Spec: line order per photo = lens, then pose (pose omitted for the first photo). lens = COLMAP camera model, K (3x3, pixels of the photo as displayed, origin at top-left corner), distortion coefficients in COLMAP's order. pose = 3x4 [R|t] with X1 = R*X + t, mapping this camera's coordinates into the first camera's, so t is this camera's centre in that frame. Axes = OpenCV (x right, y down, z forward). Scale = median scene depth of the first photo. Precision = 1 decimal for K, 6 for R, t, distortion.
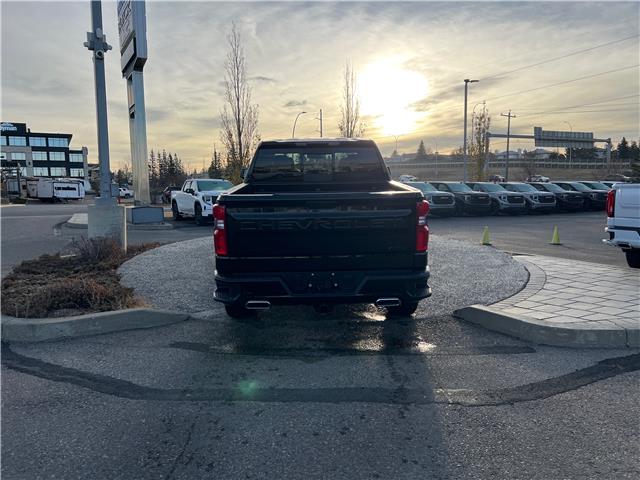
lens RADIAL K [[490.2, 0, 326.5], [0, 490.2, 242.4], [0, 0, 1]] dist [0.047156, -0.055409]
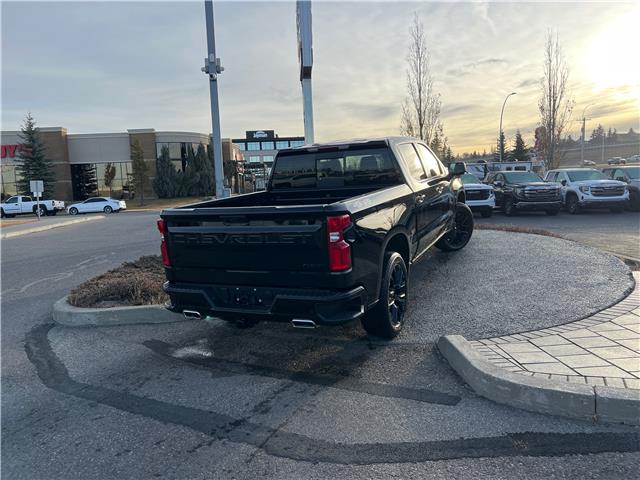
lens RADIAL K [[490.2, 0, 320.9], [0, 490.2, 239.6], [0, 0, 1]] dist [0.047156, -0.055409]
pose [[0.889267, 0.021853, -0.456865, 0.291958], [-0.015378, 0.999722, 0.017887, -0.027551], [0.457129, -0.008880, 0.889356, 0.097245]]
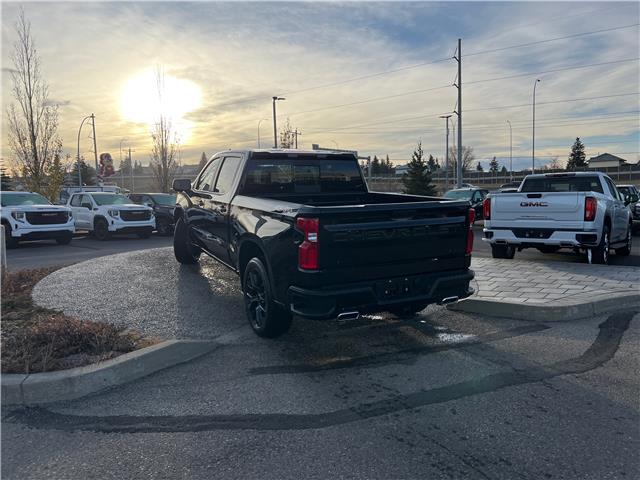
lens RADIAL K [[490.2, 0, 330.3], [0, 490.2, 246.9], [0, 0, 1]] dist [0.047156, -0.055409]
pose [[0.895233, -0.056179, 0.442042, -0.303605], [0.062560, 0.998041, 0.000143, -0.008090], [-0.441184, 0.027526, 0.896994, 0.060783]]
